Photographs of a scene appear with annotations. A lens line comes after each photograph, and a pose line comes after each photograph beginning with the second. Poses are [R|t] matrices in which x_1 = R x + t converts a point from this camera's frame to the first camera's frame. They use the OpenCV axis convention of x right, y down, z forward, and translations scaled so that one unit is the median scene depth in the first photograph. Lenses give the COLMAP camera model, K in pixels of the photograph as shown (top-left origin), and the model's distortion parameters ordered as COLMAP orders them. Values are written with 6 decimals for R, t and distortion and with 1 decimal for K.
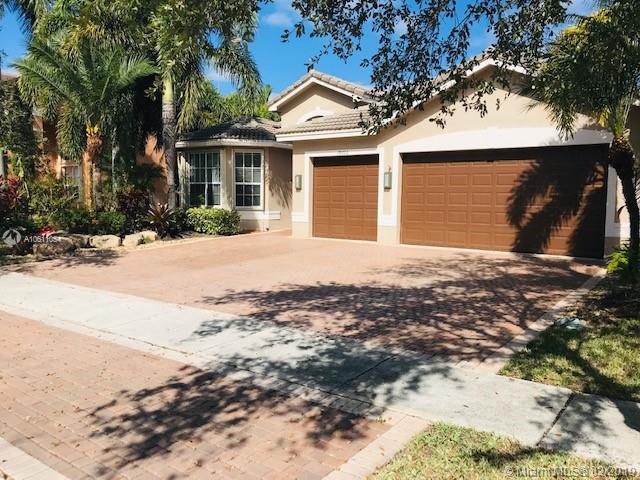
lens RADIAL K [[523.2, 0, 320.1], [0, 523.2, 240.0], [0, 0, 1]] dist [0.036470, -0.065081]
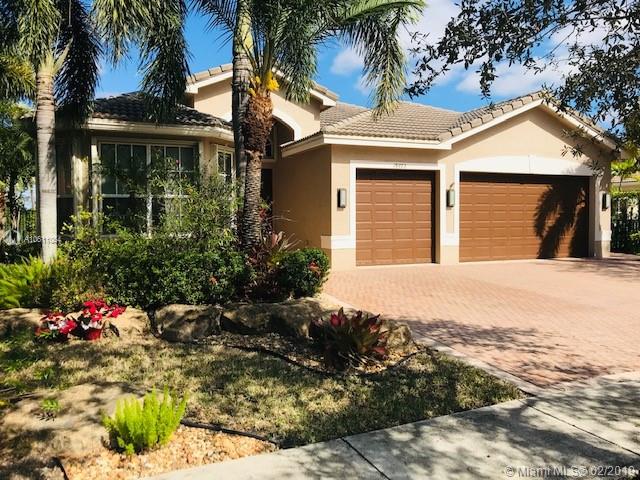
lens RADIAL K [[523.2, 0, 319.2], [0, 523.2, 239.3], [0, 0, 1]] dist [0.036470, -0.065081]
pose [[0.499643, -0.050683, 0.864748, -0.852294], [0.083729, 0.996438, 0.010023, -0.069265], [-0.862176, 0.067396, 0.502107, 0.739556]]
